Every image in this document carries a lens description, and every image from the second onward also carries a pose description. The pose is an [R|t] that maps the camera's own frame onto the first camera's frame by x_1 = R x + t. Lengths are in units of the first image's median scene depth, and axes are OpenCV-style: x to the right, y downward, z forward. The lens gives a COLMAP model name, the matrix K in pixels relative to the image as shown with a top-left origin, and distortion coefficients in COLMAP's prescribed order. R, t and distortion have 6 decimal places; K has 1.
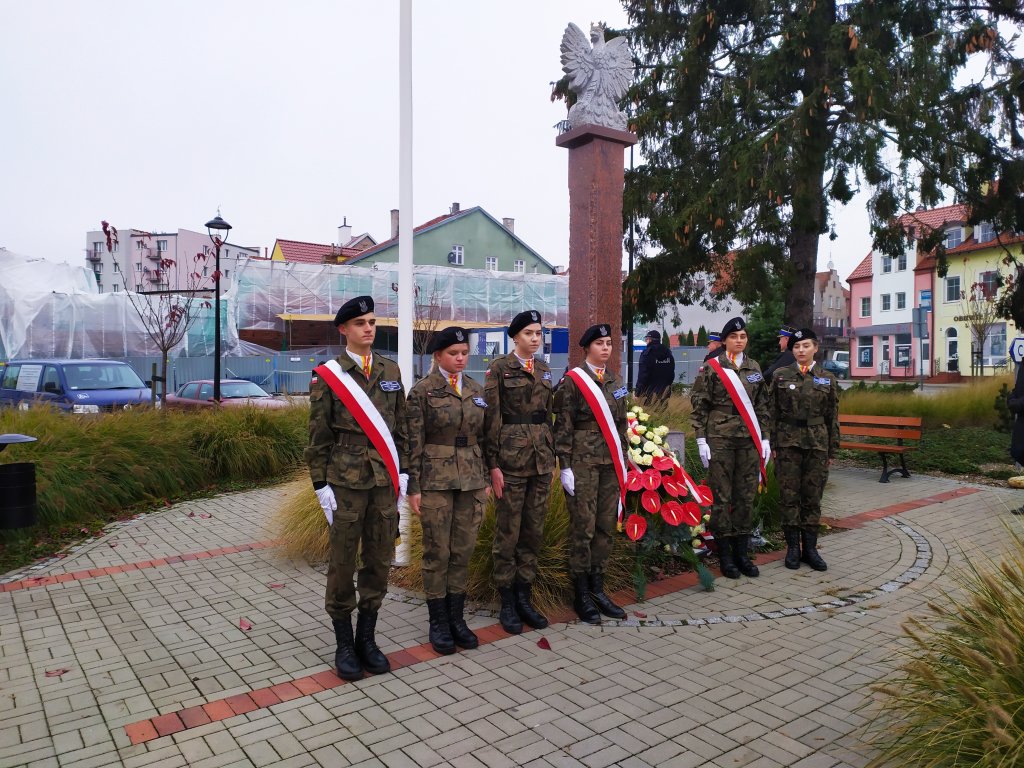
lens RADIAL K [[769.7, 0, 514.9], [0, 769.7, 389.7], [0, 0, 1]] dist [0.064217, -0.047236]
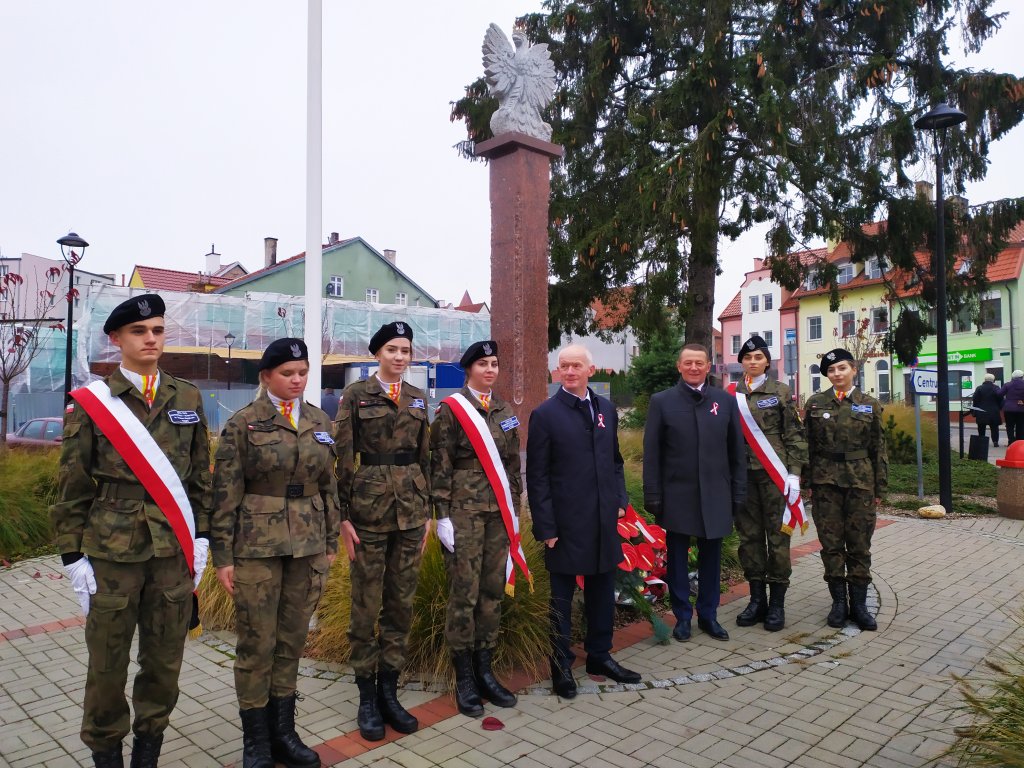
lens RADIAL K [[769.7, 0, 512.4], [0, 769.7, 393.1], [0, 0, 1]] dist [0.064217, -0.047236]
pose [[0.989323, -0.001426, 0.145734, 0.012308], [0.007493, 0.999127, -0.041092, 0.002089], [-0.145548, 0.041745, 0.988470, 0.084980]]
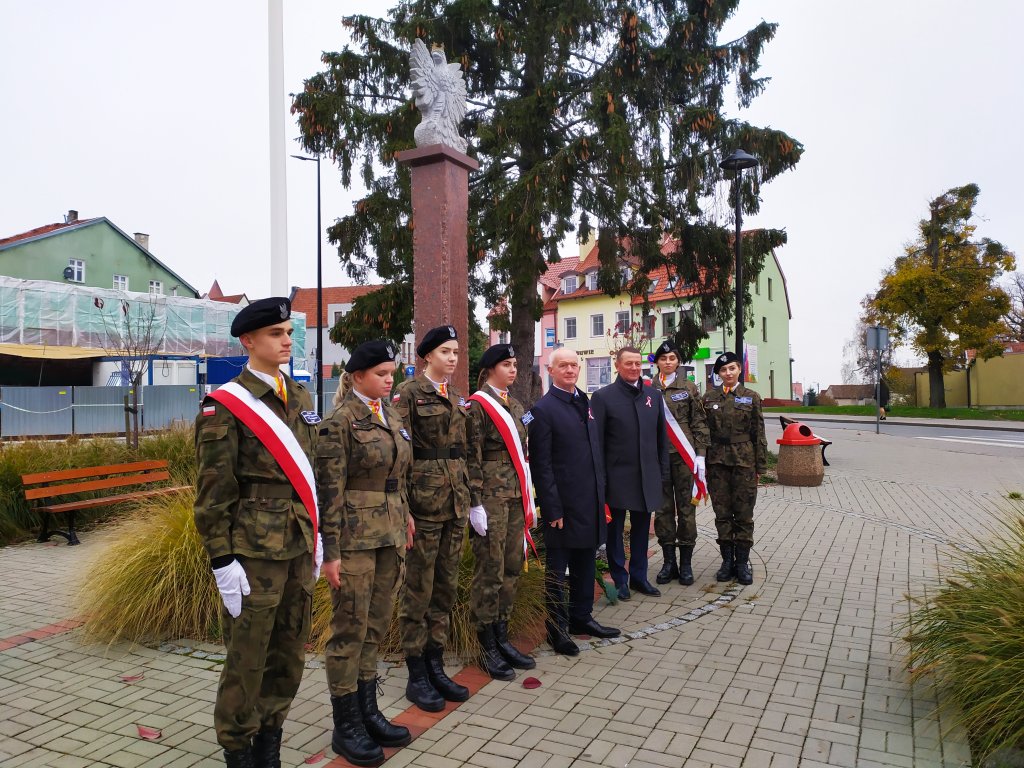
lens RADIAL K [[748.2, 0, 517.2], [0, 748.2, 399.1], [0, 0, 1]] dist [0.046896, -0.012440]
pose [[0.890975, -0.014902, 0.453807, -0.117508], [0.026765, 0.999447, -0.019728, -0.000878], [-0.453262, 0.029723, 0.890881, 0.095083]]
